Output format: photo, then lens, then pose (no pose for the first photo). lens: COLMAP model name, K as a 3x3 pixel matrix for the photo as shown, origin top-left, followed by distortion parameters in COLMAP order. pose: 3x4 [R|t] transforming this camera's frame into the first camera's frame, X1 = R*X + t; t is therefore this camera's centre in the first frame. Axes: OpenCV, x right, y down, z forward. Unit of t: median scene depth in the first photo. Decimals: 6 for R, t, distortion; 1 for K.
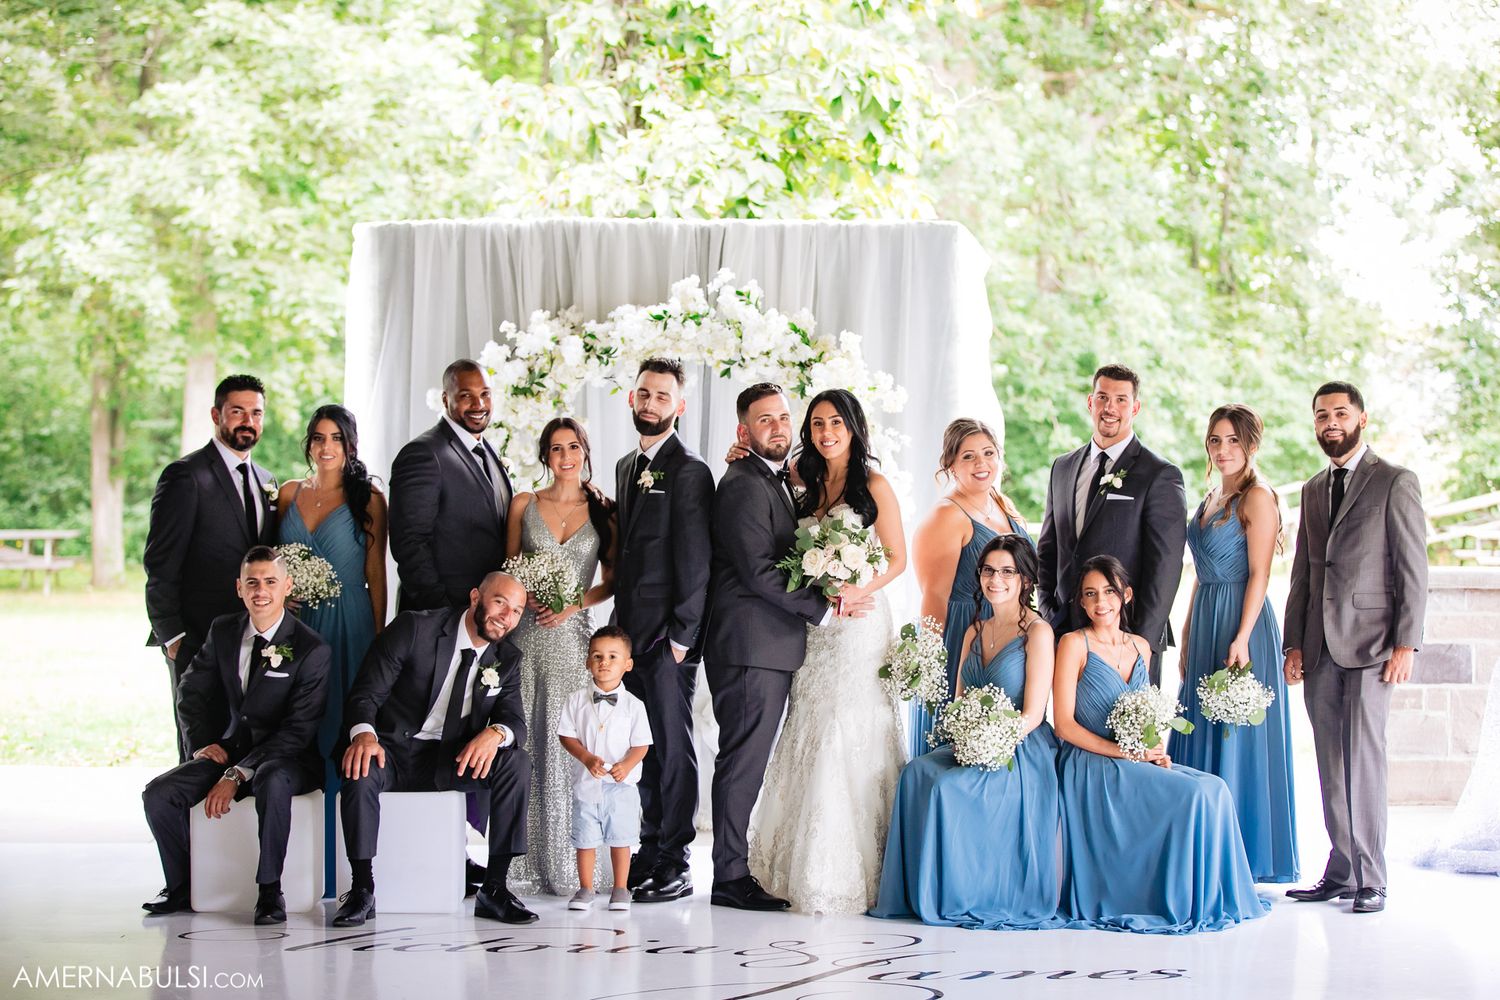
lens RADIAL K [[3530.4, 0, 759.7], [0, 3530.4, 498.2], [0, 0, 1]] dist [-0.935506, 0.000000]
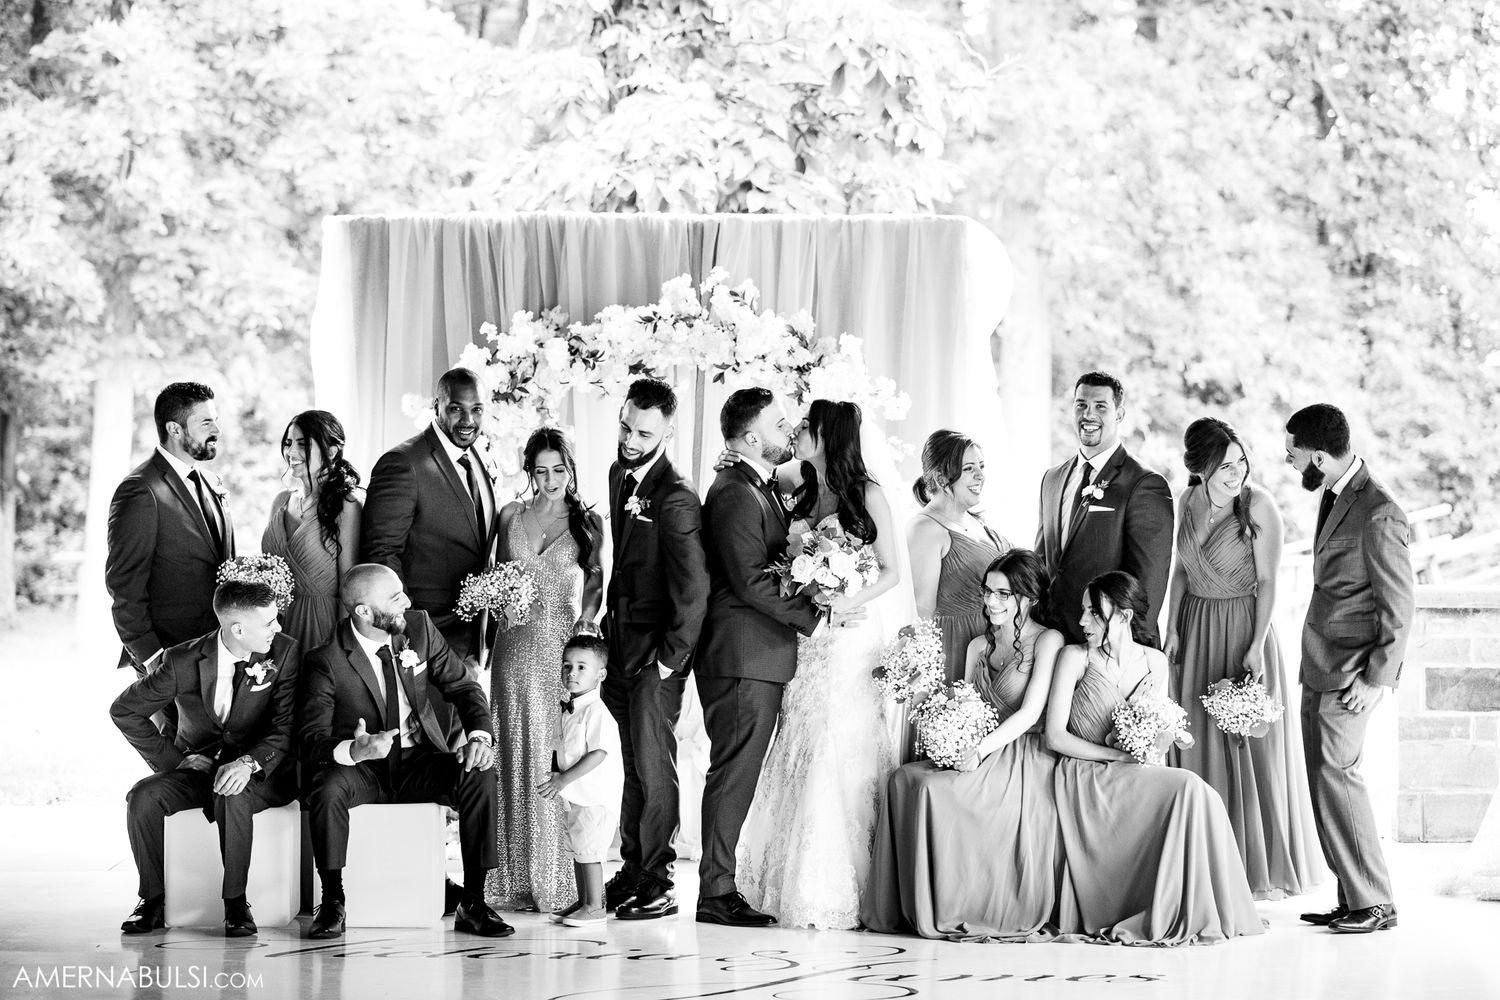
lens RADIAL K [[4410.7, 0, 746.9], [0, 4410.7, 502.8], [0, 0, 1]] dist [-0.878681, 0.000000]
pose [[0.999937, 0.001468, -0.011119, 0.010930], [-0.001530, 0.999983, -0.005542, 0.004691], [0.011110, 0.005558, 0.999923, -0.182504]]
